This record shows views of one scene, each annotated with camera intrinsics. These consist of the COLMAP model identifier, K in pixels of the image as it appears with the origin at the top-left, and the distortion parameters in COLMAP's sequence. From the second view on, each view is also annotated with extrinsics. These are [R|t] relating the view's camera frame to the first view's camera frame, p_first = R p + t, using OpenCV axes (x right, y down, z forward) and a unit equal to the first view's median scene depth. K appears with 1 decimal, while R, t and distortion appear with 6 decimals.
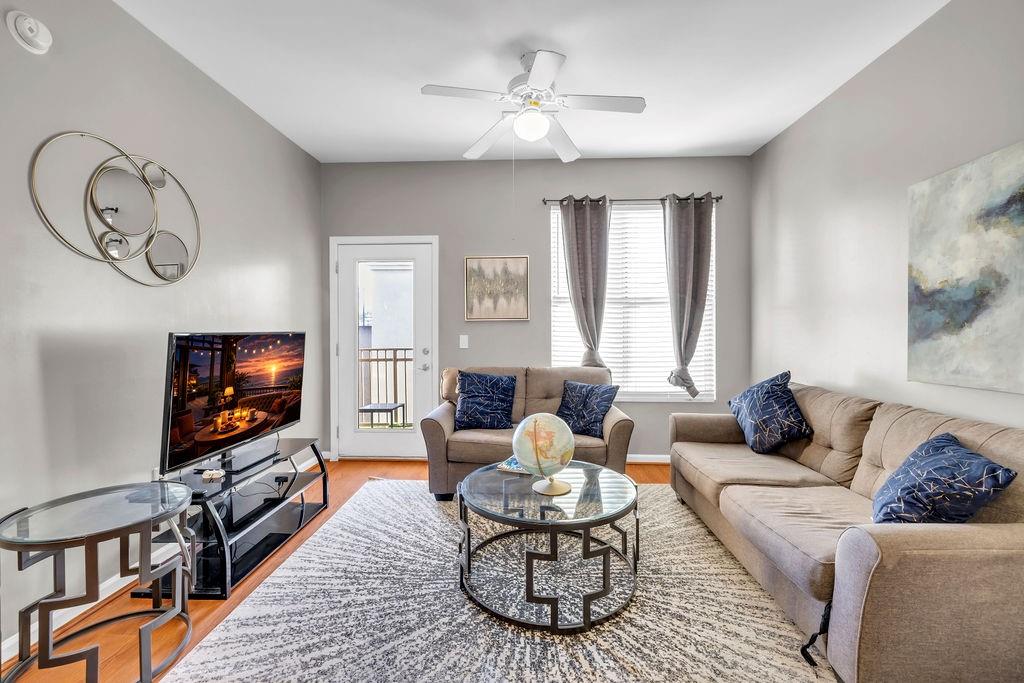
lens RADIAL K [[436.3, 0, 515.4], [0, 436.3, 332.3], [0, 0, 1]] dist [-0.004012, 0.000034]
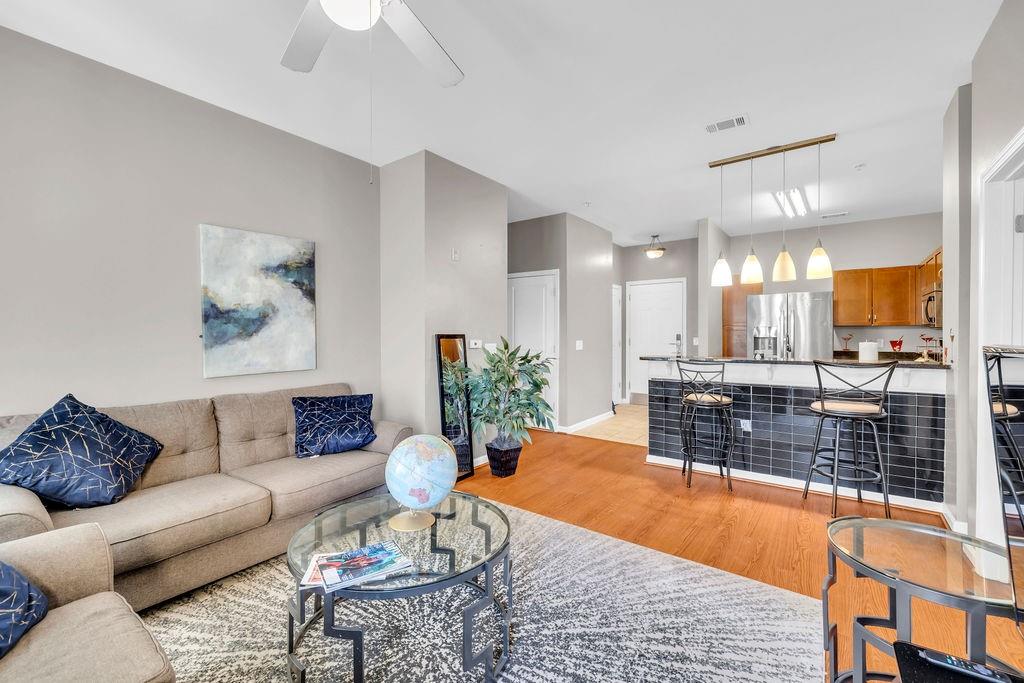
lens RADIAL K [[436.3, 0, 509.8], [0, 436.3, 334.2], [0, 0, 1]] dist [-0.004012, 0.000034]
pose [[-0.825463, 0.001398, 0.564455, -0.628575], [0.003719, 0.999989, 0.002962, -0.018909], [-0.564444, 0.004544, -0.825459, 1.791031]]
